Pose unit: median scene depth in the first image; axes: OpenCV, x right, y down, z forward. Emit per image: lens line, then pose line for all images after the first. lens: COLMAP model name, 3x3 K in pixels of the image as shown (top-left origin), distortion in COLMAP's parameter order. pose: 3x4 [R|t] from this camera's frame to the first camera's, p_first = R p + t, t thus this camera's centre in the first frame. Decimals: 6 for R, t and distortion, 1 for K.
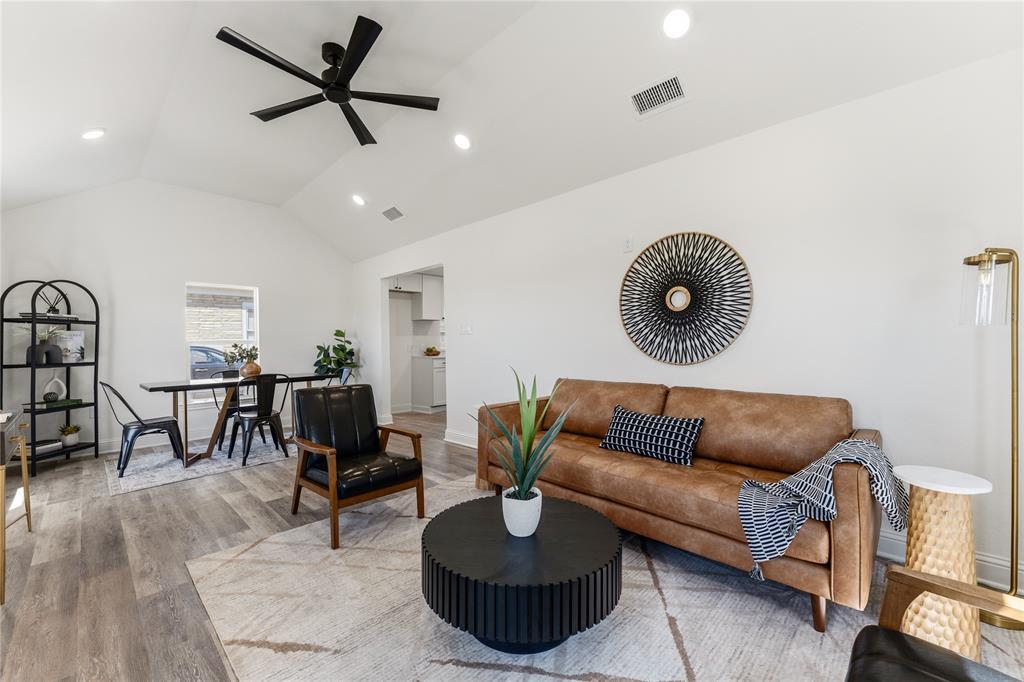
lens RADIAL K [[410.6, 0, 514.3], [0, 410.6, 338.8], [0, 0, 1]] dist [-0.000482, -0.000032]
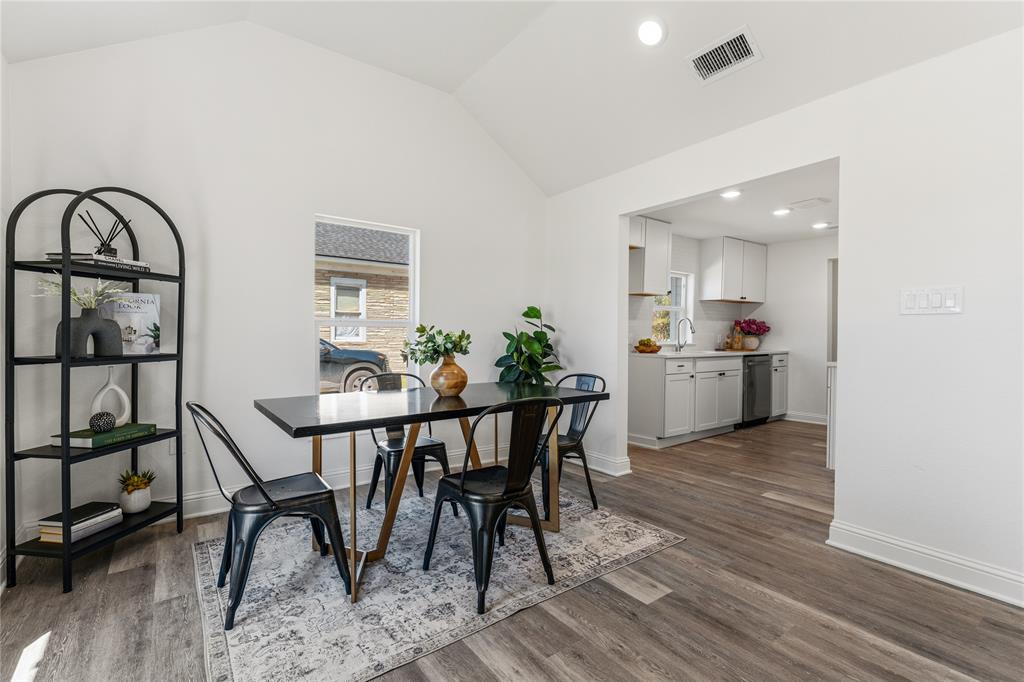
lens RADIAL K [[468.6, 0, 512.0], [0, 468.6, 341.0], [0, 0, 1]] dist [-0.004229, -0.000275]
pose [[0.984318, 0.027356, -0.174268, -0.510082], [-0.022574, 0.999314, 0.029364, 0.013360], [0.174952, -0.024970, 0.984260, 0.499535]]
